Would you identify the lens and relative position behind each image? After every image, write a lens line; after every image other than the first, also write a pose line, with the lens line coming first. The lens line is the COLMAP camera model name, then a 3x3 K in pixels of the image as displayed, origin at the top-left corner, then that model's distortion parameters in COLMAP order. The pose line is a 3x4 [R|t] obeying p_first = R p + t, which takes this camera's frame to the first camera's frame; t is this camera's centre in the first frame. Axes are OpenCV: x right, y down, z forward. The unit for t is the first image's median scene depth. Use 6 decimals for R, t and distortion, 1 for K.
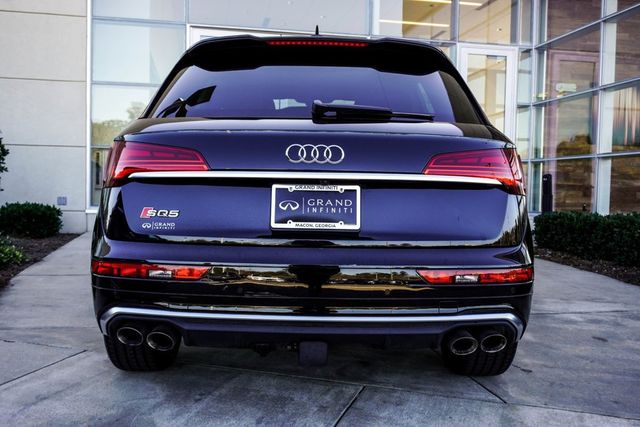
lens RADIAL K [[606.8, 0, 320.0], [0, 606.8, 213.5], [0, 0, 1]] dist [-0.002177, 0.004963]
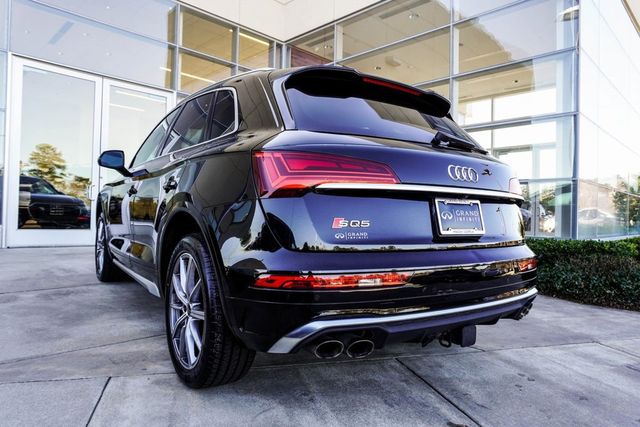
lens RADIAL K [[425.7, 0, 320.0], [0, 425.7, 213.5], [0, 0, 1]] dist [-0.032622, 0.000453]
pose [[0.832631, 0.001036, 0.553827, -0.608861], [0.017492, 0.999450, -0.028167, 0.001640], [-0.553552, 0.033140, 0.832155, 0.369242]]
